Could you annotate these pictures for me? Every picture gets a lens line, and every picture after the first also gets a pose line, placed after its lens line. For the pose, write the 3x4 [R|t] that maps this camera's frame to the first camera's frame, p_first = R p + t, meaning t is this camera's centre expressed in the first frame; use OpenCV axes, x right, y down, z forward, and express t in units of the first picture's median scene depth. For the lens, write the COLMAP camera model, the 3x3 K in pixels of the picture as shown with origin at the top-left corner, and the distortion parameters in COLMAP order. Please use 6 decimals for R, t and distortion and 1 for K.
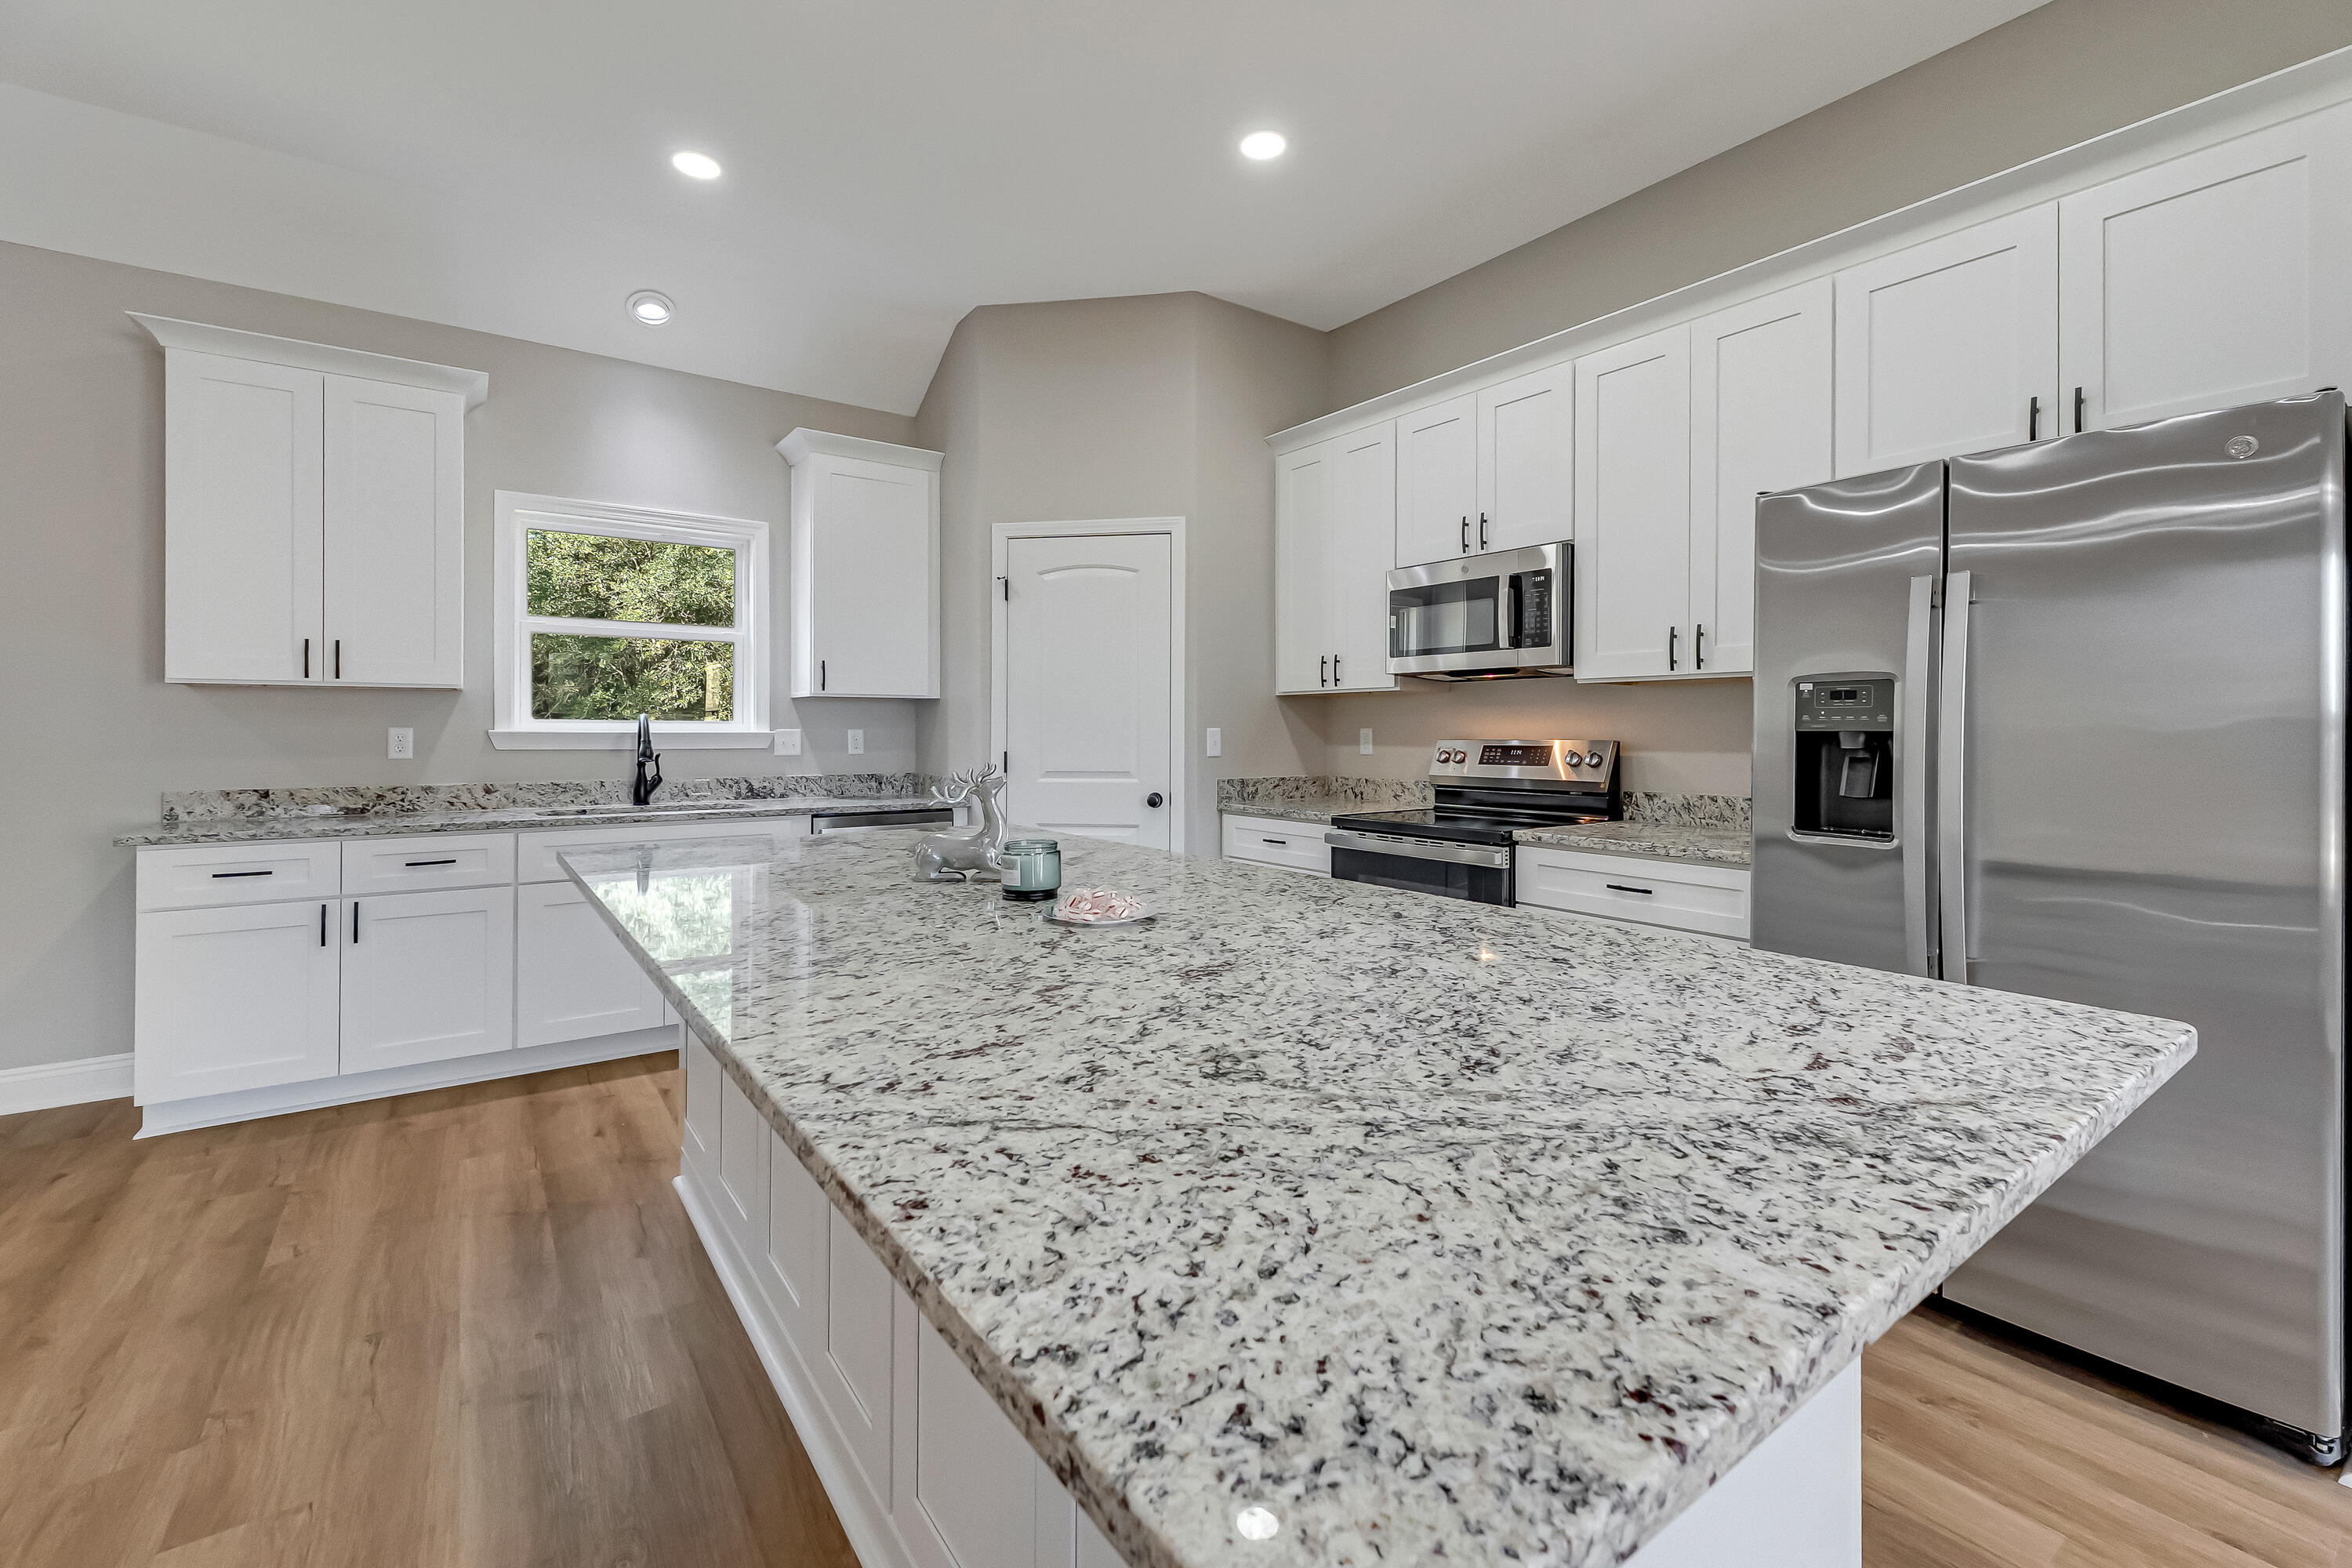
lens RADIAL K [[997.6, 0, 1188.9], [0, 997.6, 745.6], [0, 0, 1]] dist [0.002968, 0.000542]
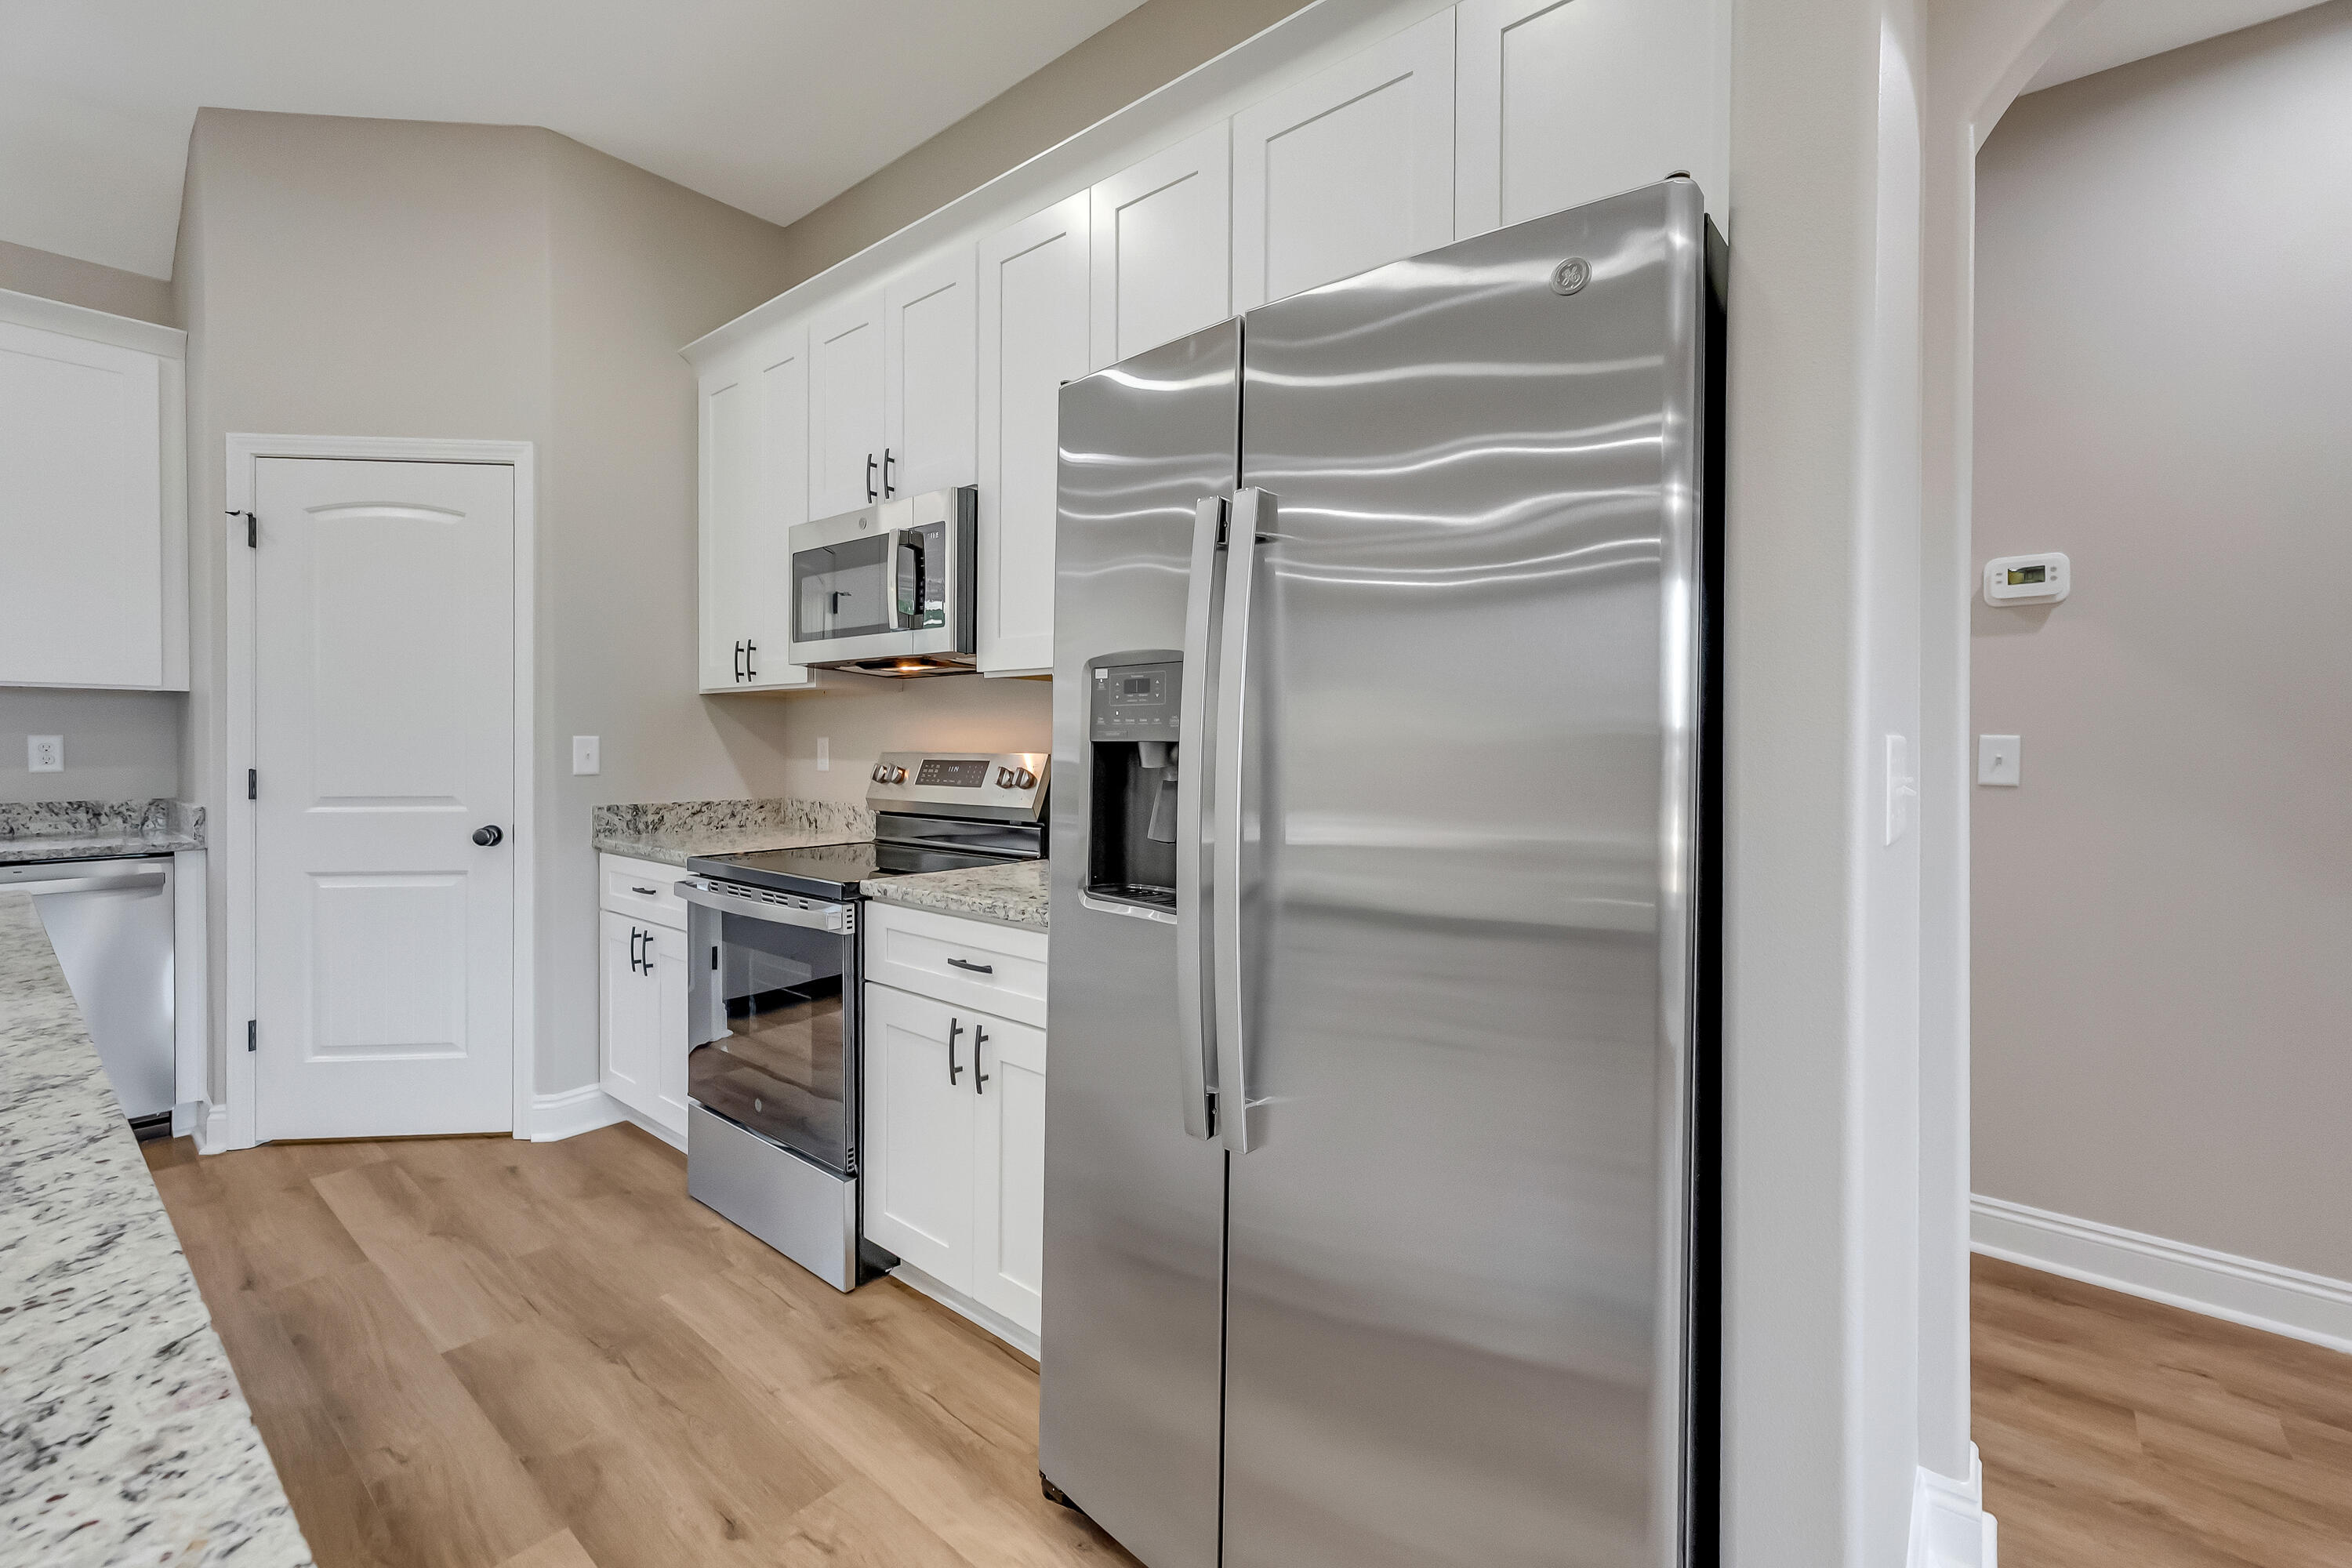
lens RADIAL K [[993.1, 0, 1182.5], [0, 993.1, 757.8], [0, 0, 1]] dist [0.000723, 0.000175]
pose [[0.970329, 0.000170, 0.241786, 0.300538], [-0.000338, 1.000000, 0.000657, -0.002275], [-0.241786, -0.000719, 0.970329, 0.205124]]
